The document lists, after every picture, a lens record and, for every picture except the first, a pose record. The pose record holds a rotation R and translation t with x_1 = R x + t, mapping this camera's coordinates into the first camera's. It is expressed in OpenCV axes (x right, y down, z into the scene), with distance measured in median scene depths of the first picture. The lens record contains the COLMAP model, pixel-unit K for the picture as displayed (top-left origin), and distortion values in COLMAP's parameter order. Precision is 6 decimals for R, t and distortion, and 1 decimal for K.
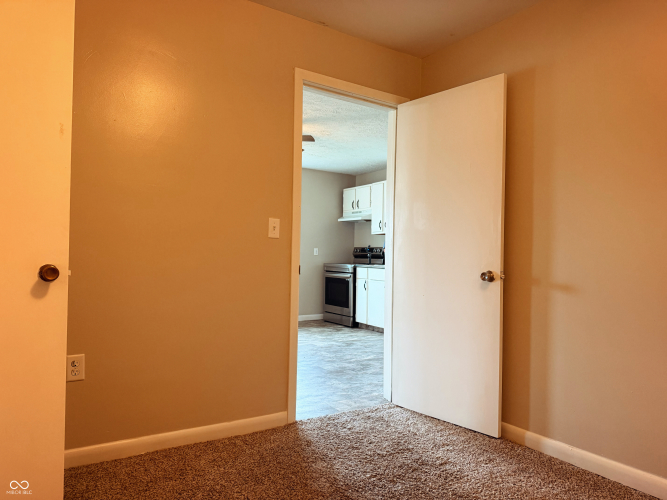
lens RADIAL K [[466.8, 0, 333.5], [0, 466.8, 250.0], [0, 0, 1]] dist [0.081988, -0.125751]
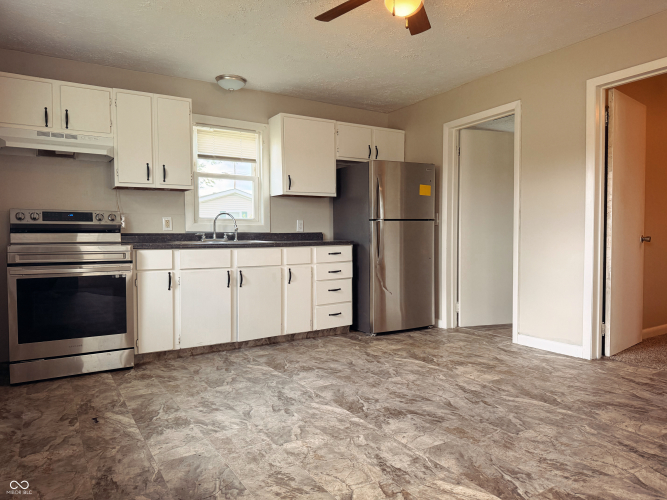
lens RADIAL K [[466.8, 0, 333.5], [0, 466.8, 250.0], [0, 0, 1]] dist [0.081988, -0.125751]
pose [[0.015452, -0.051711, 0.998543, -0.471609], [-0.010131, 0.998602, 0.051871, 0.008245], [-0.999829, -0.010918, 0.014907, 0.788624]]
